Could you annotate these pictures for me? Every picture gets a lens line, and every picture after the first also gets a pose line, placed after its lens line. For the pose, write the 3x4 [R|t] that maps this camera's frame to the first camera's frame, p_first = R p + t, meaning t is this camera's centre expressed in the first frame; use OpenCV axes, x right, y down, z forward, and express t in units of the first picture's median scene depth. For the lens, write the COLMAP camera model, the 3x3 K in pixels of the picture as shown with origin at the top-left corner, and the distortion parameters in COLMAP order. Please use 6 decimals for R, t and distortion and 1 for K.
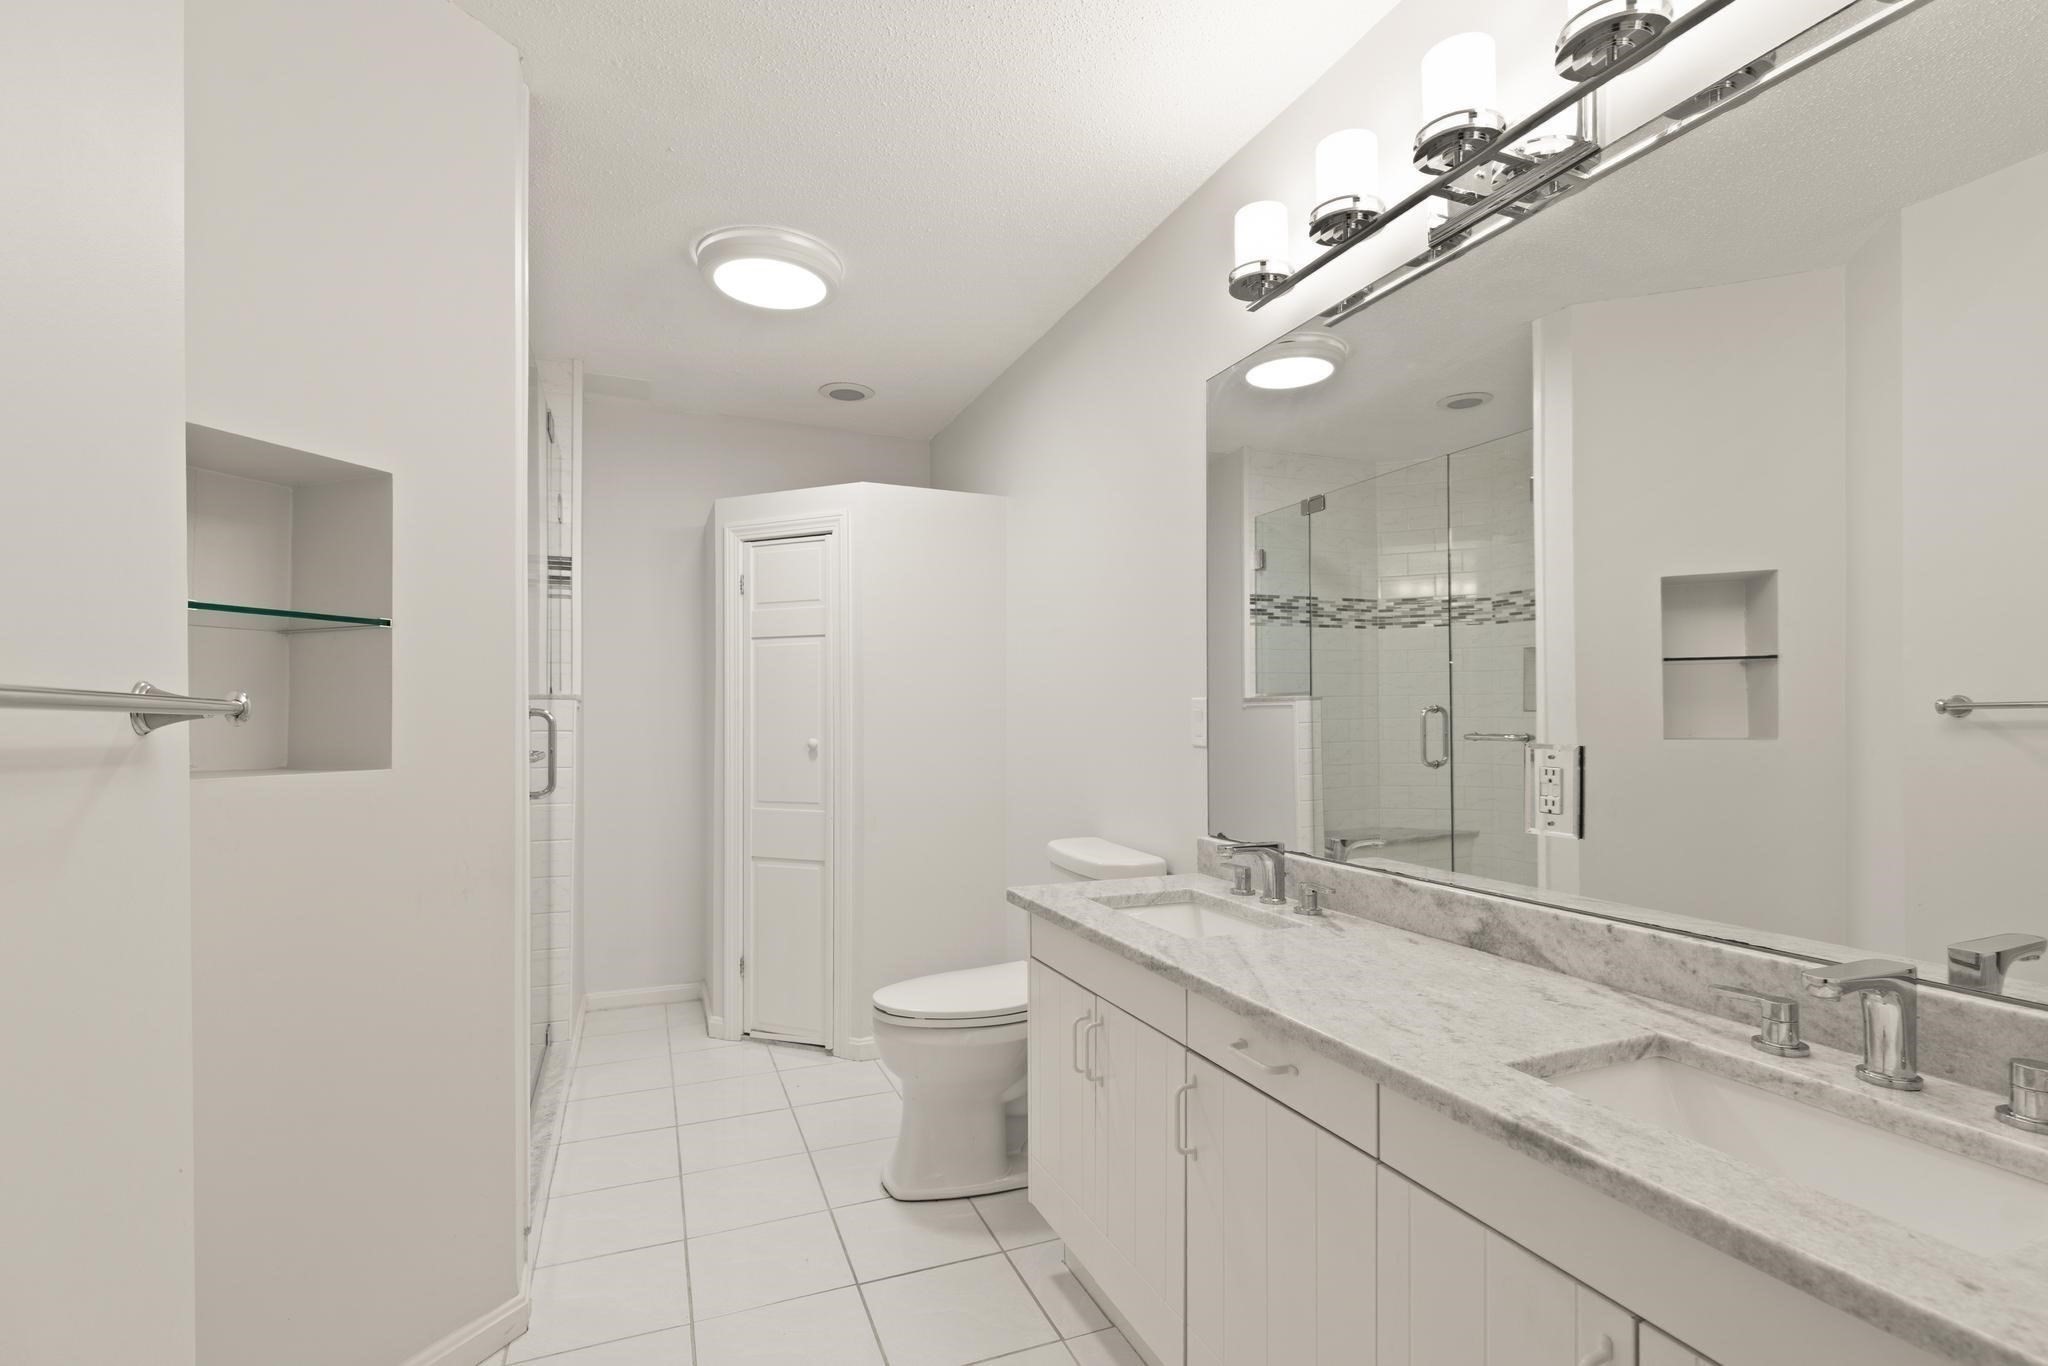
lens RADIAL K [[946.7, 0, 1023.5], [0, 946.7, 700.7], [0, 0, 1]] dist [0.005672, -0.000005]
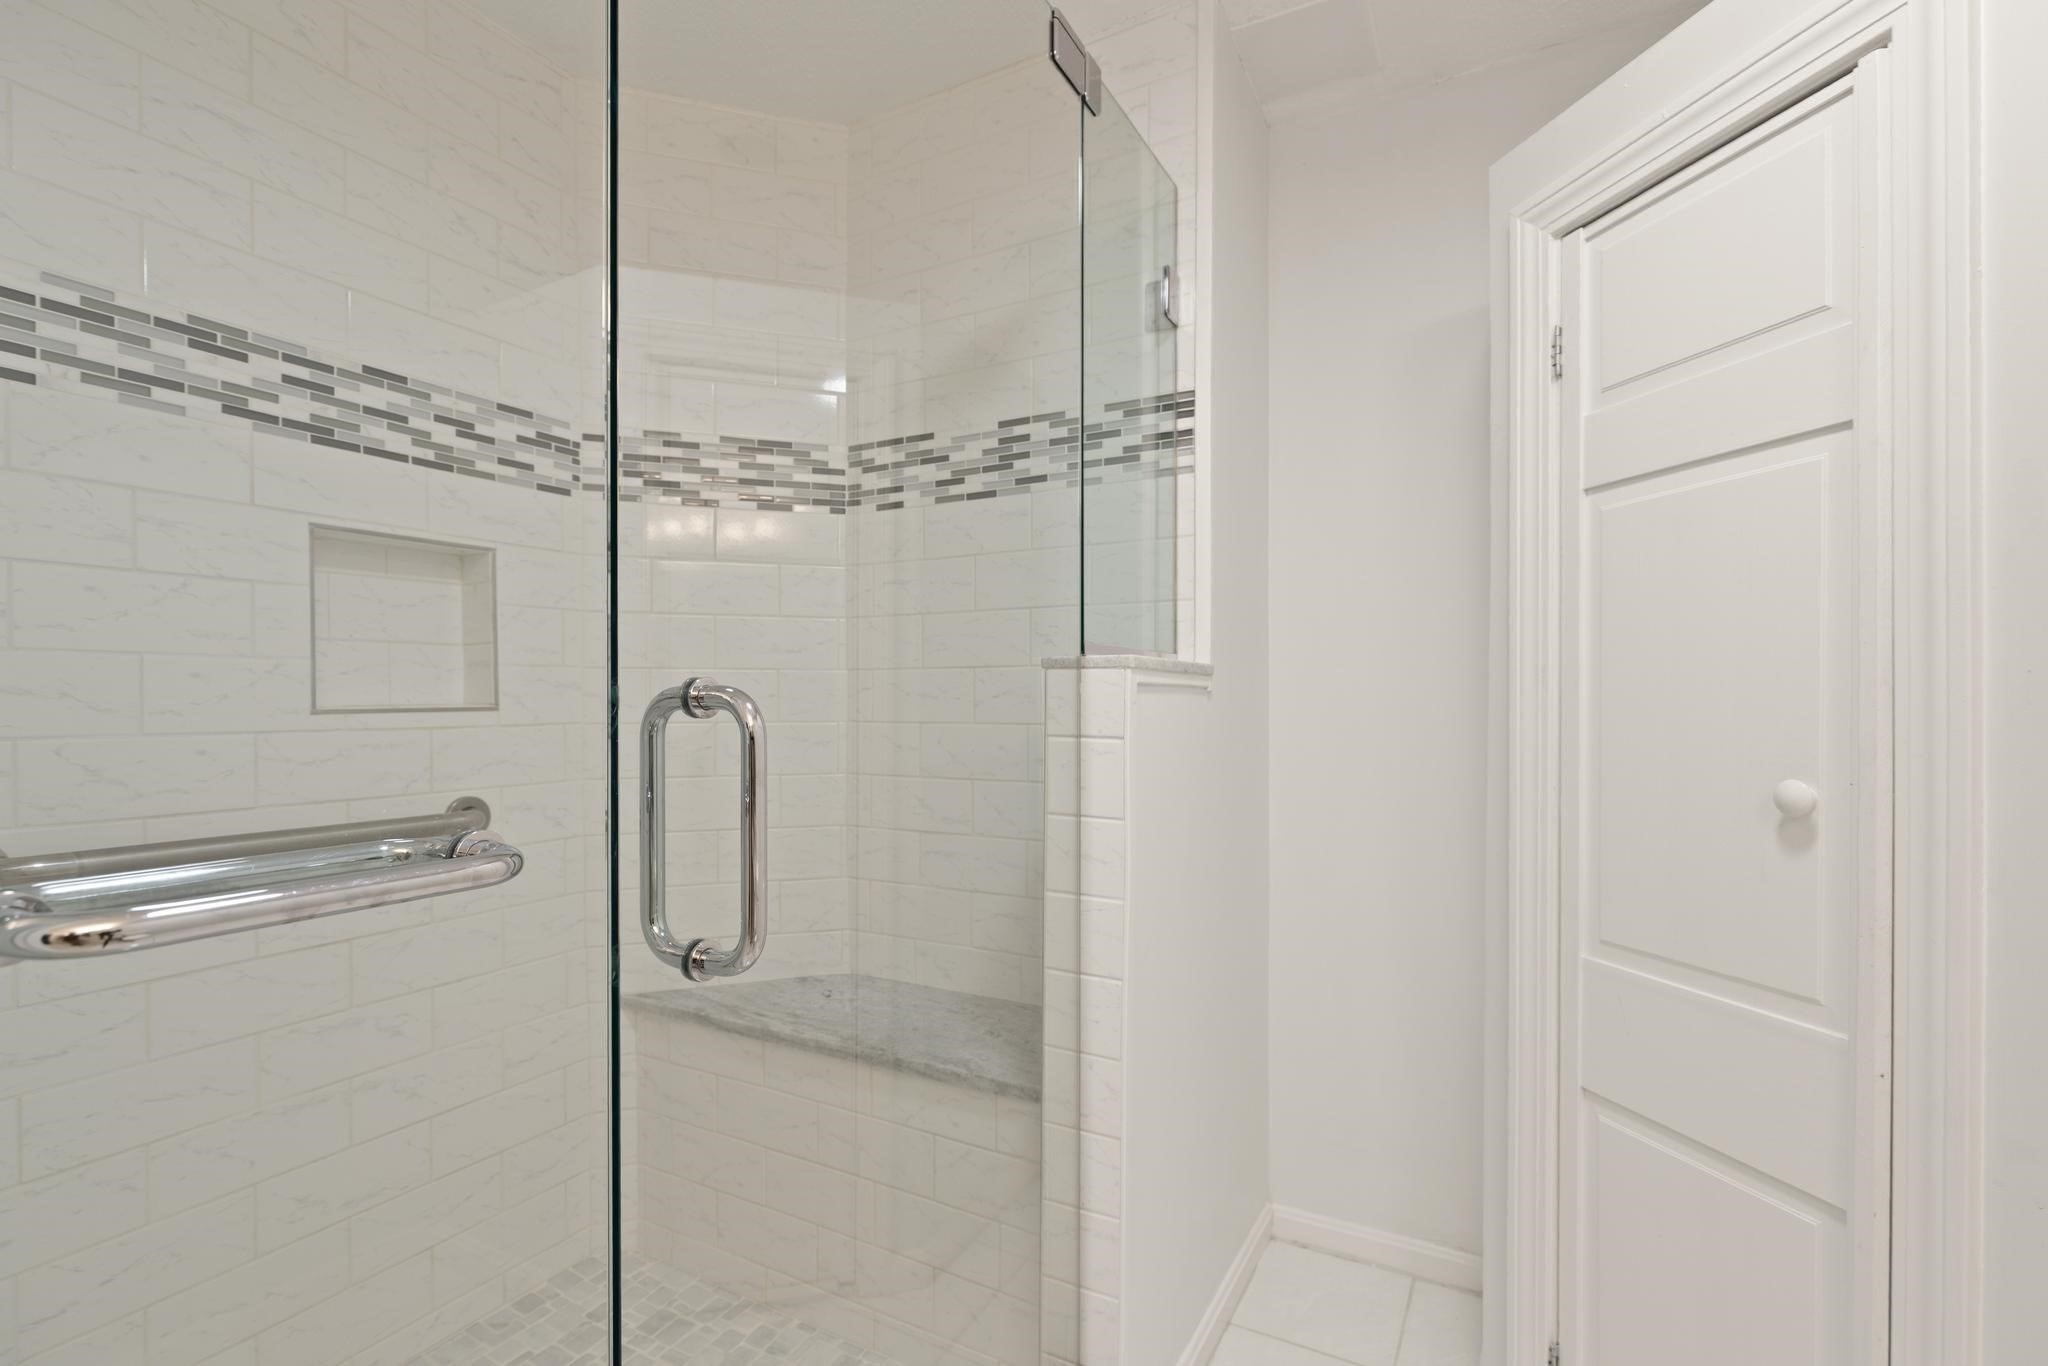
lens RADIAL K [[946.7, 0, 1028.9], [0, 946.7, 710.0], [0, 0, 1]] dist [0.005672, -0.000005]
pose [[0.638552, 0.008459, -0.769532, -0.142956], [0.009843, 0.999768, 0.019158, 0.009078], [0.769515, -0.019808, 0.638321, 0.607410]]
